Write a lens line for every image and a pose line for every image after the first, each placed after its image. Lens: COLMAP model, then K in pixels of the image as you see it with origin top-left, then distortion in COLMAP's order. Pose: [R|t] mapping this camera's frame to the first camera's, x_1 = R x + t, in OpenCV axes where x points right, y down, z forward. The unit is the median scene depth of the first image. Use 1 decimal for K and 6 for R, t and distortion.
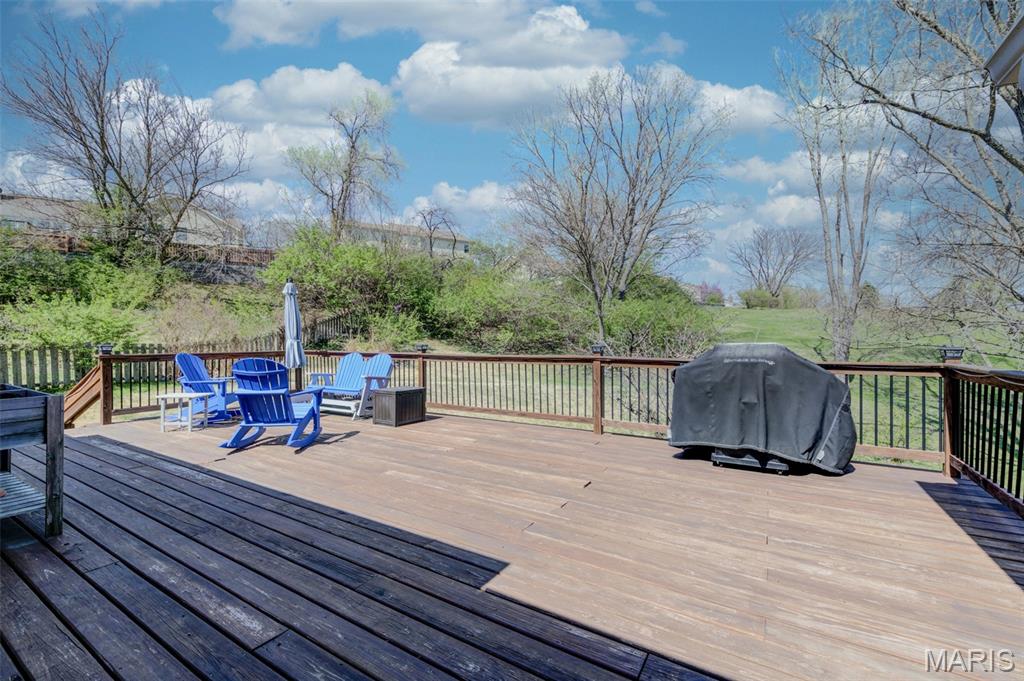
lens RADIAL K [[402.4, 0, 506.8], [0, 402.4, 340.0], [0, 0, 1]] dist [0.003093, 0.000045]
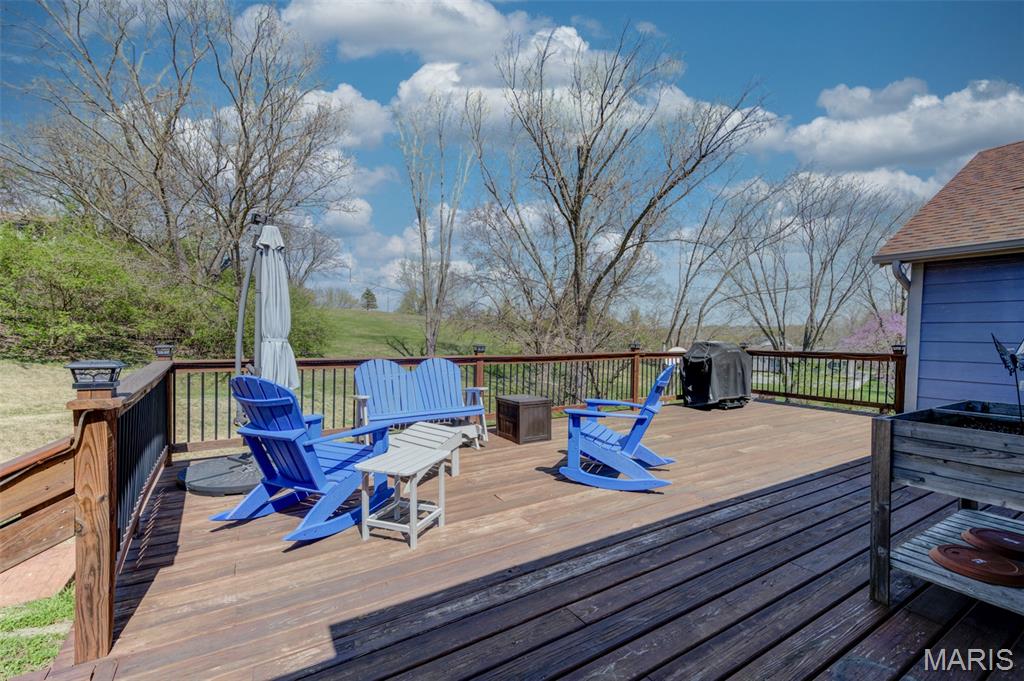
lens RADIAL K [[402.4, 0, 519.8], [0, 402.4, 340.2], [0, 0, 1]] dist [0.003093, 0.000045]
pose [[0.514988, -0.006230, 0.857175, -1.794830], [-0.006533, 0.999916, 0.011193, -0.022698], [-0.857172, -0.011364, 0.514904, 1.003467]]
